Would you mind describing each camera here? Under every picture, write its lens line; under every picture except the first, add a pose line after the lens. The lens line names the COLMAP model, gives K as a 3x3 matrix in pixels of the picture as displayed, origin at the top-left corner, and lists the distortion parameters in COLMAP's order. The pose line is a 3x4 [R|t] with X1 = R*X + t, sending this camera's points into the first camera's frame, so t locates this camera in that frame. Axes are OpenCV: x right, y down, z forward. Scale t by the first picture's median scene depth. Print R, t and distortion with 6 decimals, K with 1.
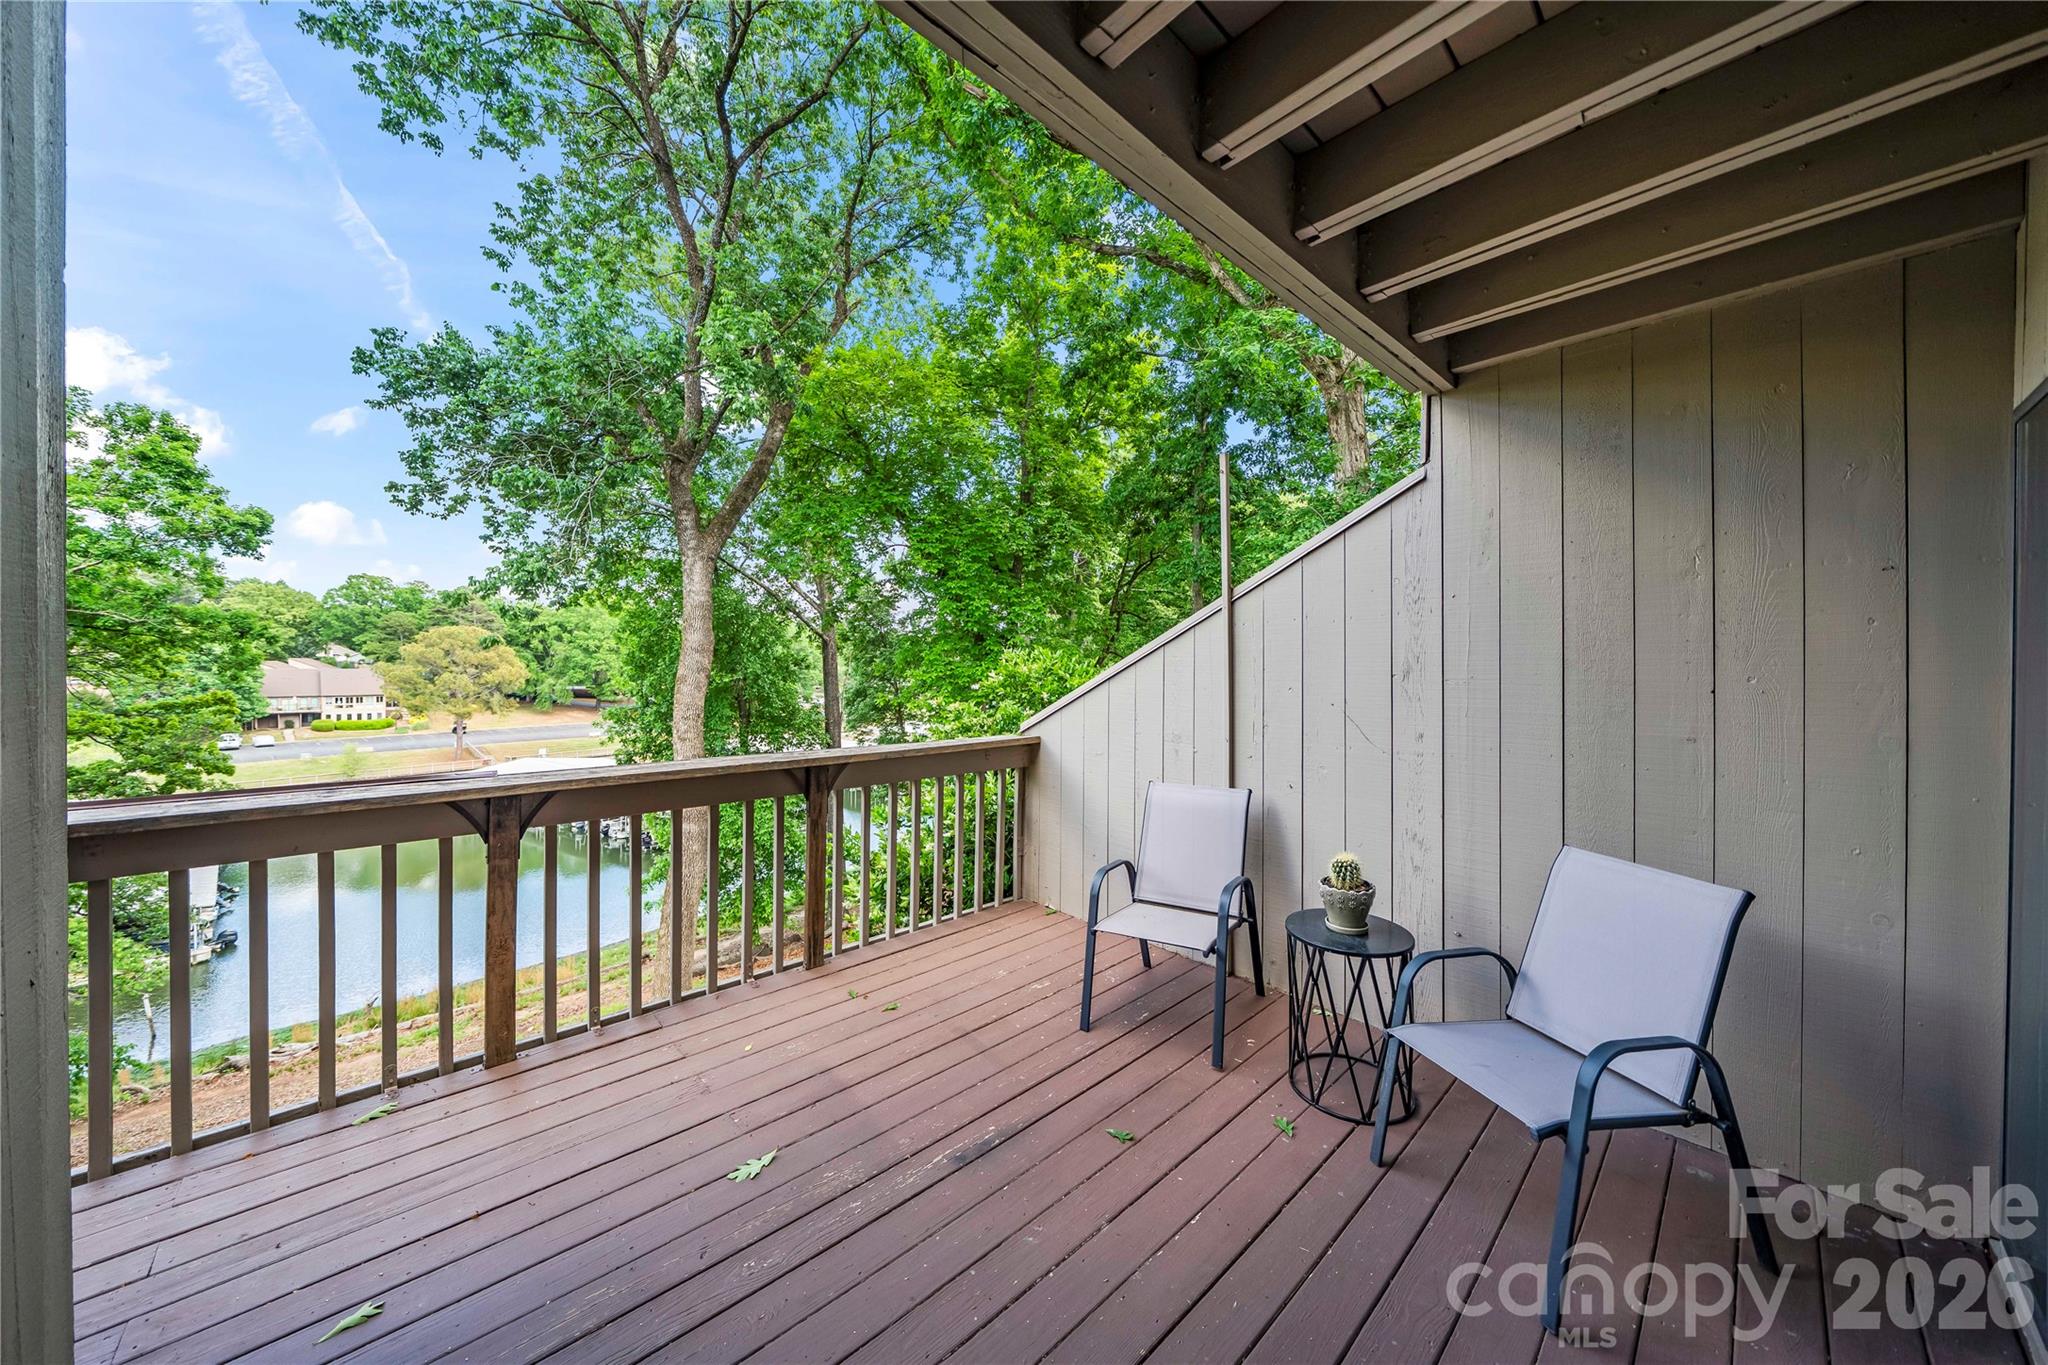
lens RADIAL K [[718.8, 0, 1070.9], [0, 718.8, 680.8], [0, 0, 1]] dist [-0.002089, -0.000311]
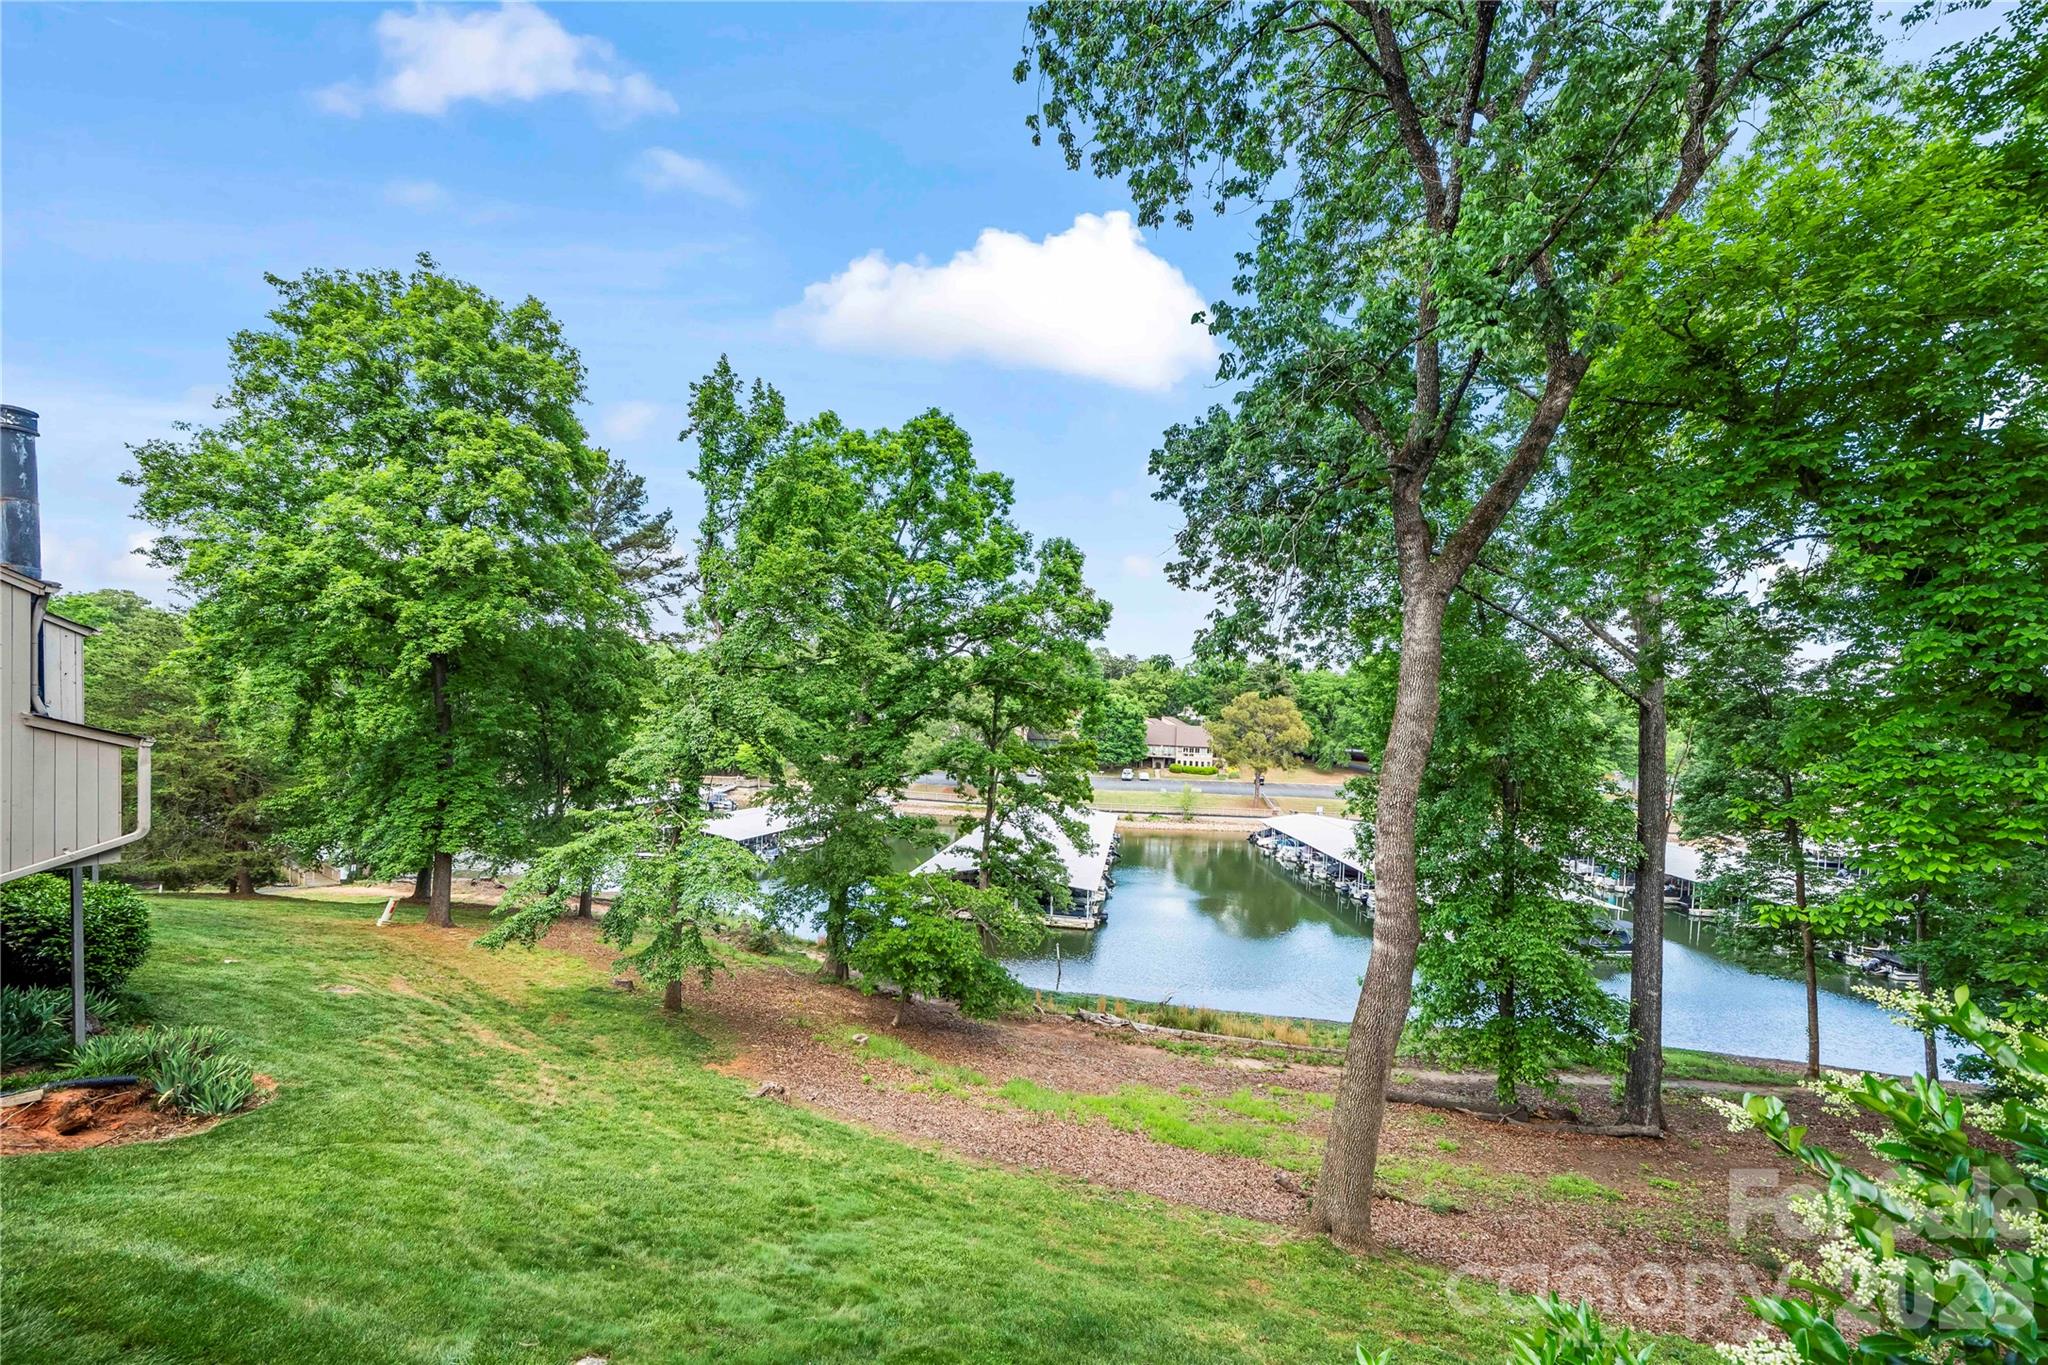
lens RADIAL K [[762.8, 0, 995.6], [0, 762.8, 734.5], [0, 0, 1]] dist [-0.004054, -0.000226]
pose [[0.497801, 0.038843, -0.866421, -0.031879], [-0.053802, 0.998456, 0.013850, -0.009014], [0.865621, 0.039721, 0.499122, 0.155234]]
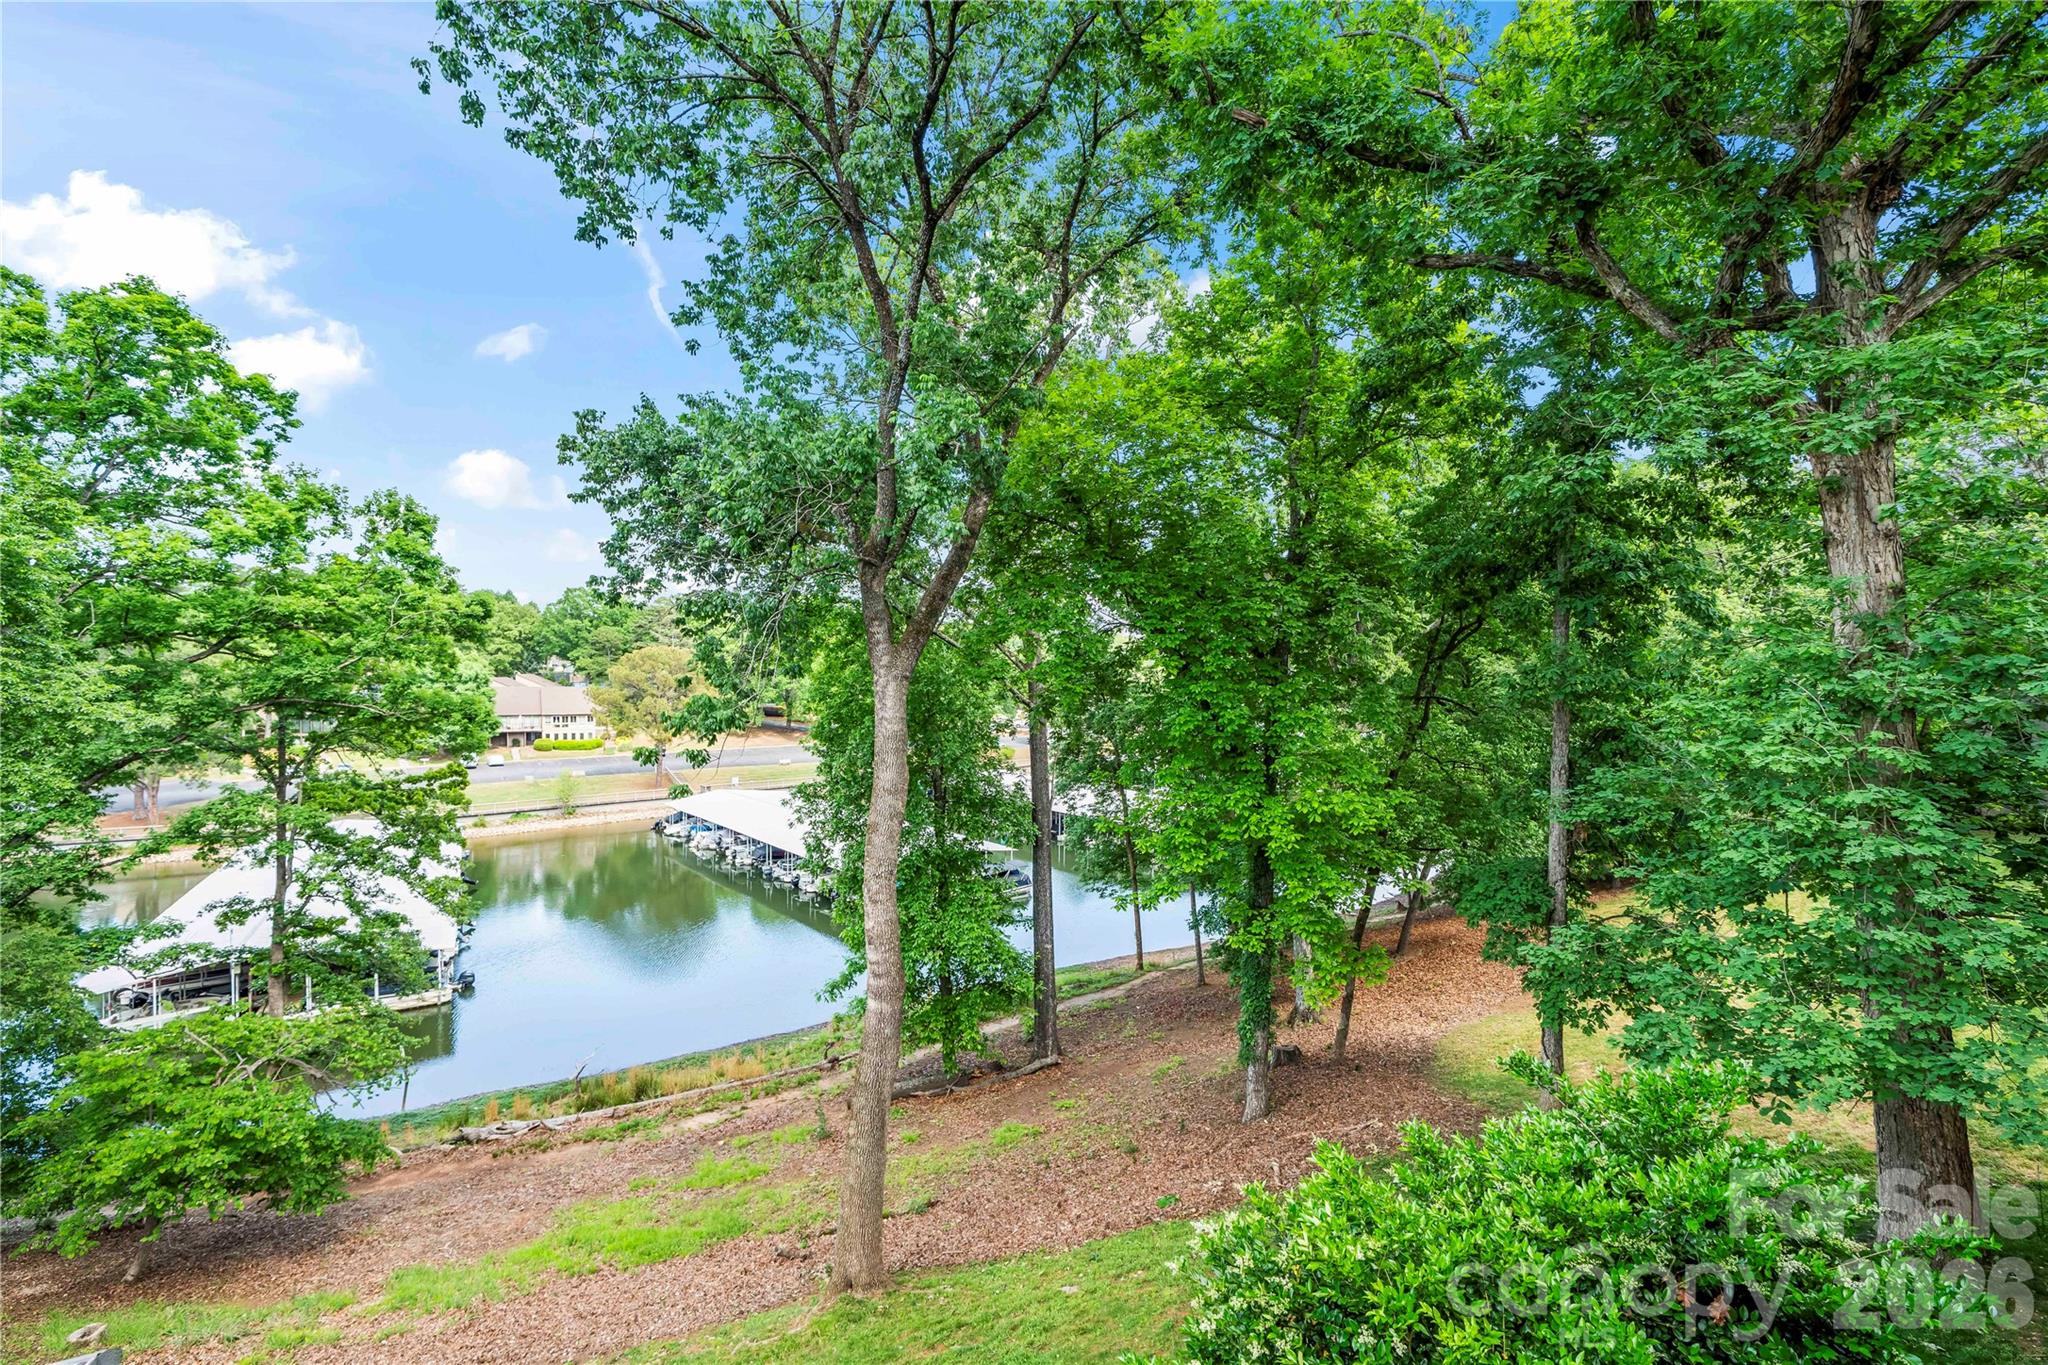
lens RADIAL K [[917.7, 0, 1059.9], [0, 917.7, 701.0], [0, 0, 1]] dist [0.002702, 0.000541]
pose [[0.956772, 0.006660, -0.290762, -0.018849], [-0.003905, 0.999942, 0.010055, -0.111120], [0.290812, -0.008485, 0.956742, 0.032305]]
